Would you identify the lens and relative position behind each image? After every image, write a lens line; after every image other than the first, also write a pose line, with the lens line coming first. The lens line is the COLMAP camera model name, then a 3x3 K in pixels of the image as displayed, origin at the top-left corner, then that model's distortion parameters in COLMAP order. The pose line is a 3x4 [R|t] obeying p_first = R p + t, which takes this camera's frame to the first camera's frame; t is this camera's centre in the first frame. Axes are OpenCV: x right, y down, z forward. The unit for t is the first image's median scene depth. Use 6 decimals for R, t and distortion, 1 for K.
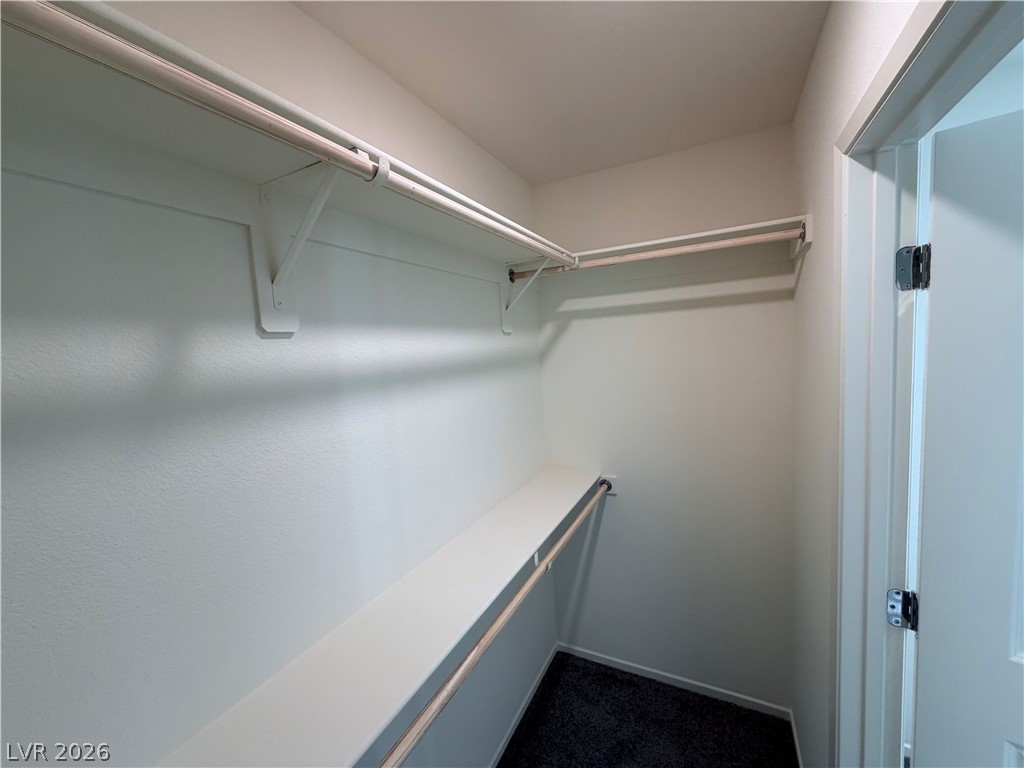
lens RADIAL K [[410.8, 0, 510.9], [0, 410.8, 386.0], [0, 0, 1]] dist [0.001883, -0.000113]
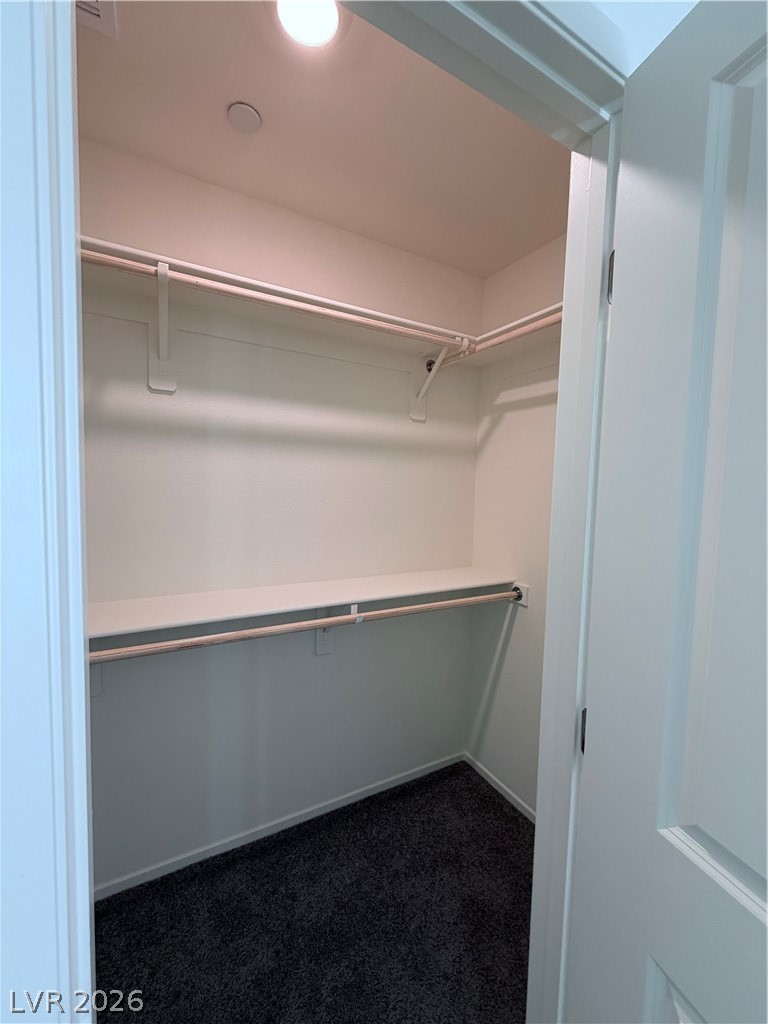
lens RADIAL K [[410.8, 0, 383.1], [0, 410.8, 509.2], [0, 0, 1]] dist [0.001883, -0.000113]
pose [[0.825721, 0.120477, -0.551062, 0.496929], [-0.132039, 0.991066, 0.018824, 0.084461], [0.548407, 0.057218, 0.834252, 0.075053]]
